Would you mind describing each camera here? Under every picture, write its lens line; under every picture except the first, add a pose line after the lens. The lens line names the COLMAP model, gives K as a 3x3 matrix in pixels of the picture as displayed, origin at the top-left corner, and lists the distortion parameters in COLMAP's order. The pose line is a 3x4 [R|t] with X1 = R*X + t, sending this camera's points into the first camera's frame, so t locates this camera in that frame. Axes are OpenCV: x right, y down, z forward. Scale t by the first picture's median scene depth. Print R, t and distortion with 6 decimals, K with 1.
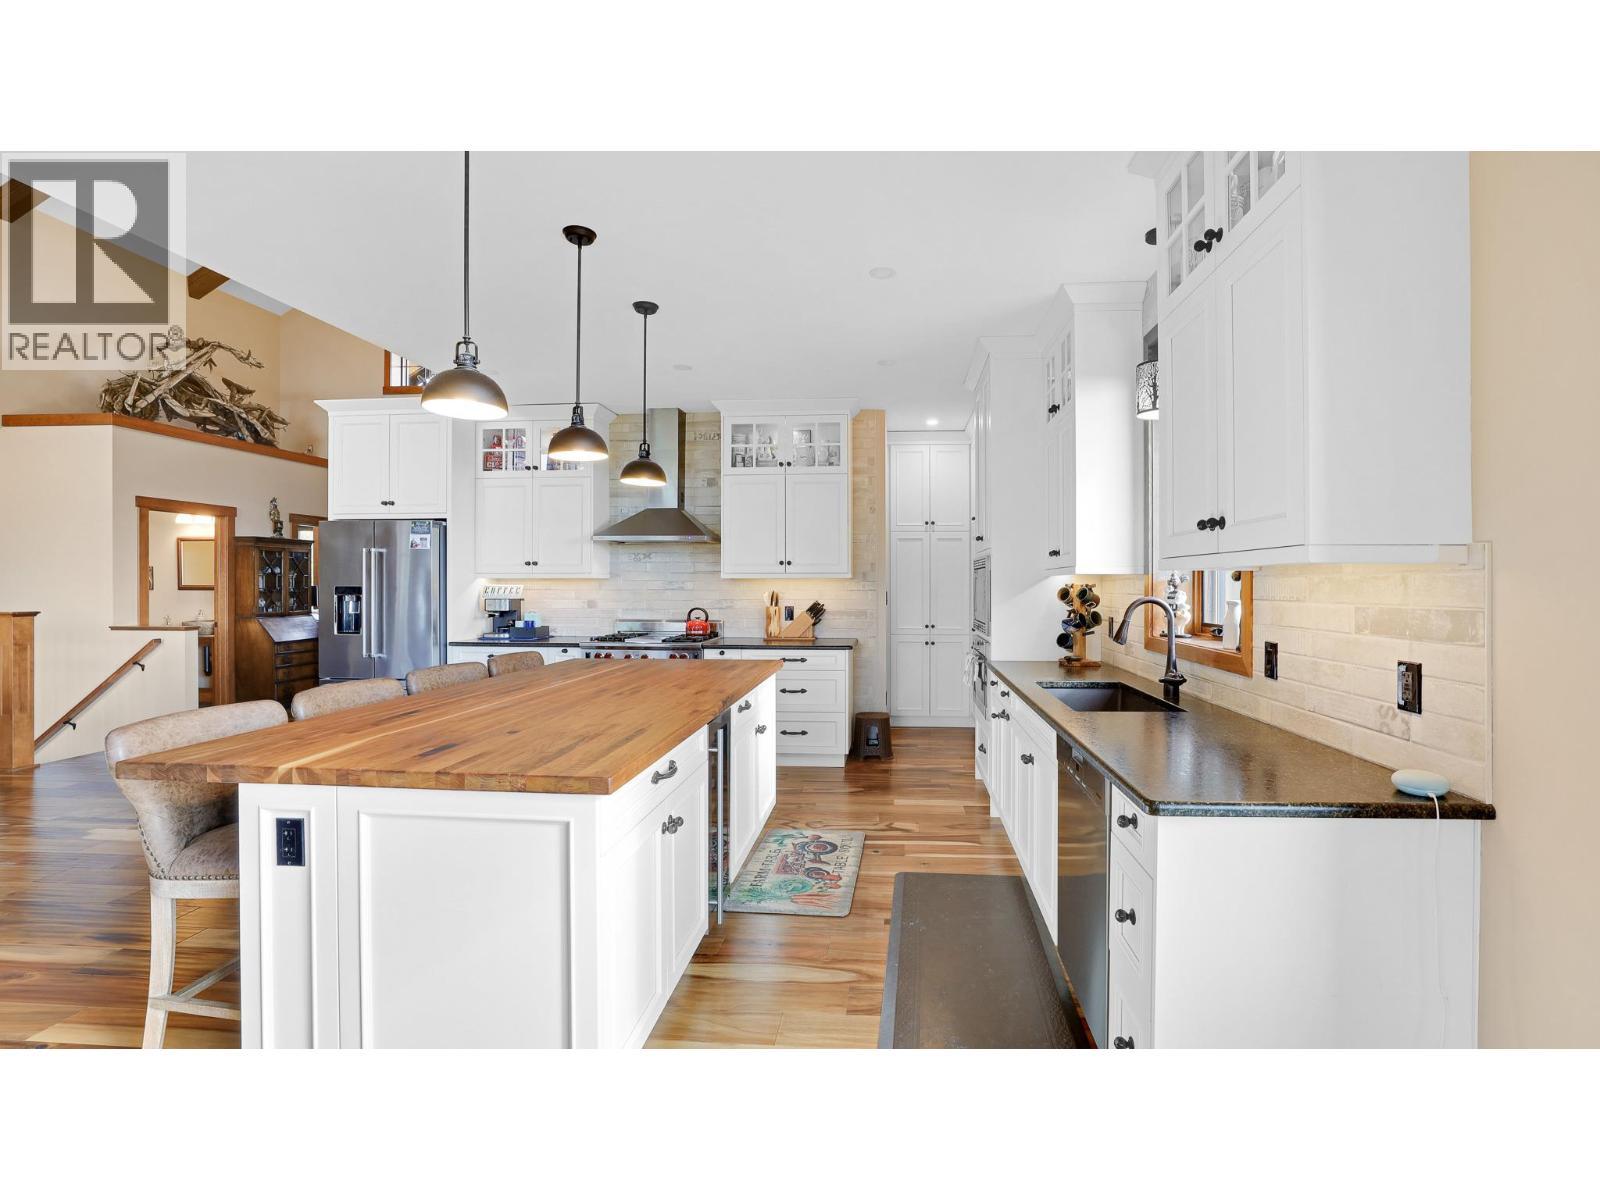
lens RADIAL K [[701.6, 0, 805.0], [0, 701.6, 588.6], [0, 0, 1]] dist [-0.017609, 0.000108]
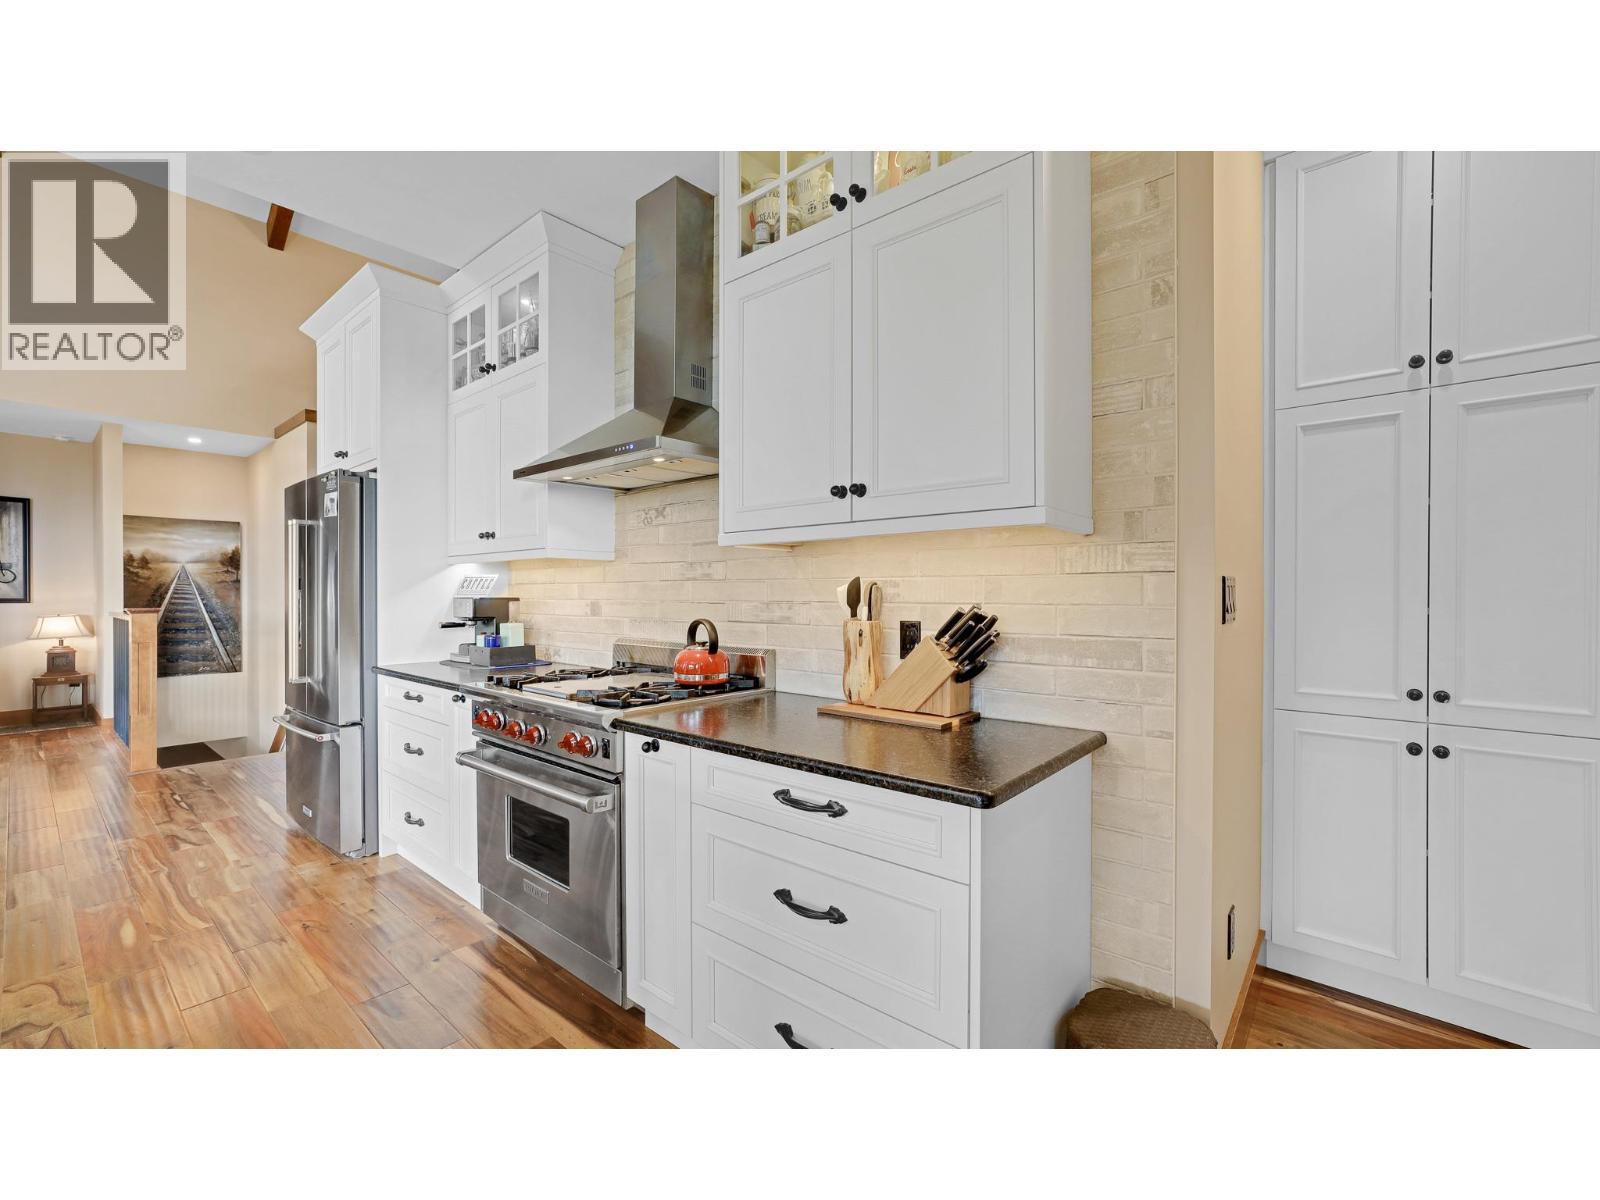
lens RADIAL K [[674.8, 0, 800.0], [0, 674.8, 600.0], [0, 0, 1]] dist [-0.001943, -0.000024]
pose [[0.837945, 0.005599, -0.545726, 0.124326], [-0.002370, 0.999975, 0.006620, 0.012498], [0.545750, -0.004254, 0.837937, 0.692403]]
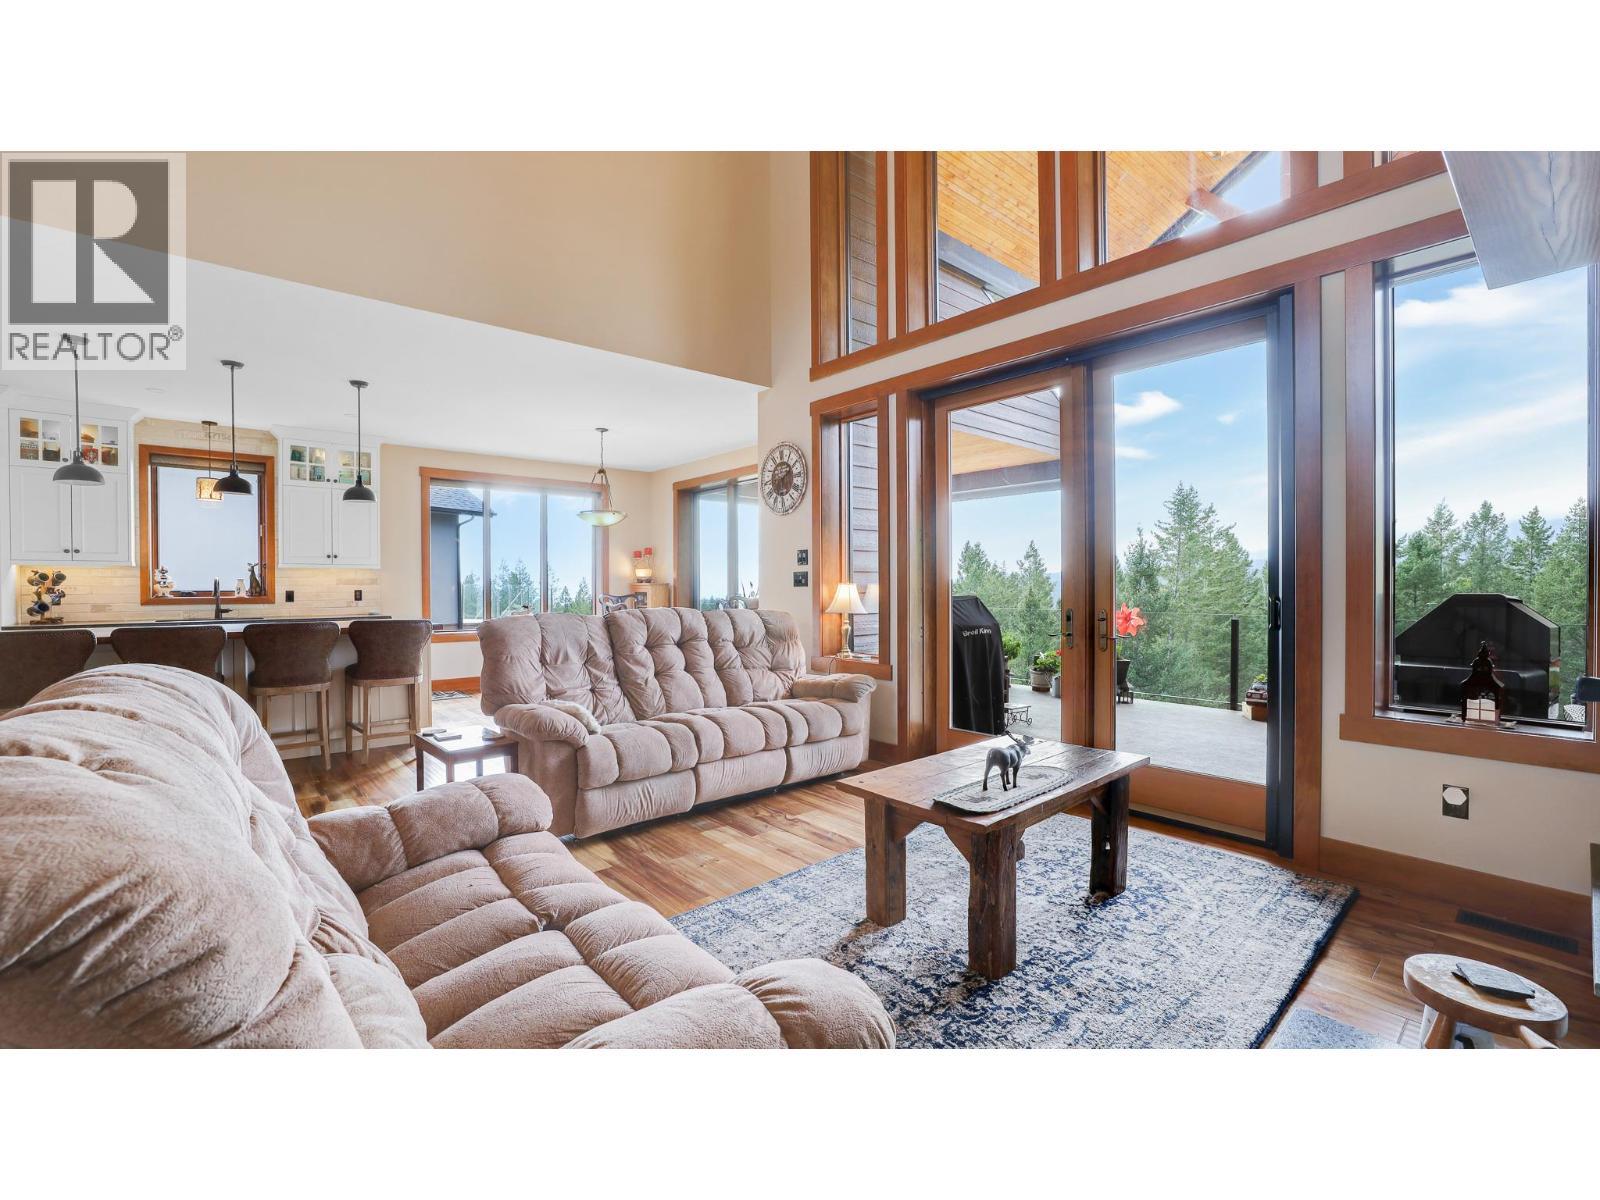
lens RADIAL K [[701.6, 0, 805.0], [0, 701.6, 588.6], [0, 0, 1]] dist [-0.017609, 0.000108]
pose [[-0.740554, -0.000261, 0.671997, -1.267488], [0.007044, 0.999942, 0.008151, 0.021874], [-0.671960, 0.010770, -0.740509, 0.684672]]
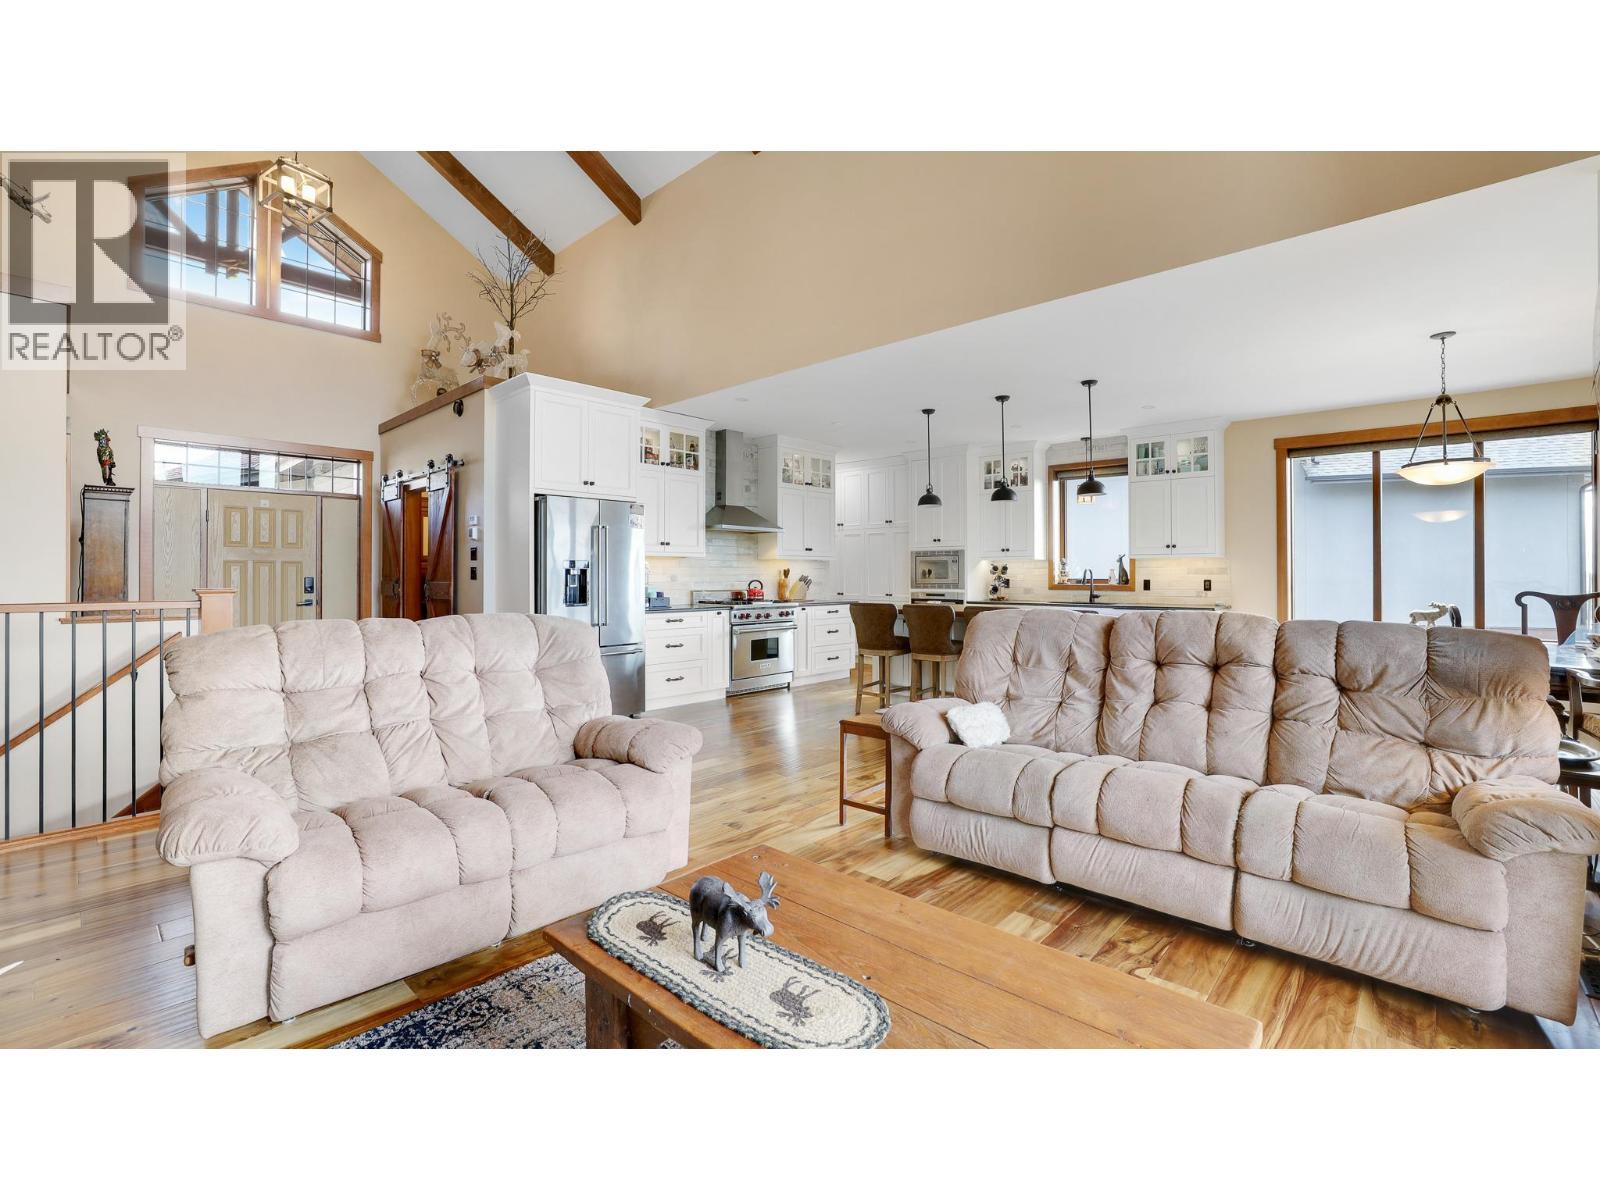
lens RADIAL K [[713.8, 0, 797.3], [0, 713.8, 572.0], [0, 0, 1]] dist [-0.017610, 0.000143]
pose [[0.579881, 0.002728, 0.814697, -1.249318], [0.003731, 0.999975, -0.006004, 0.020522], [-0.814693, 0.006521, 0.579856, 0.136884]]
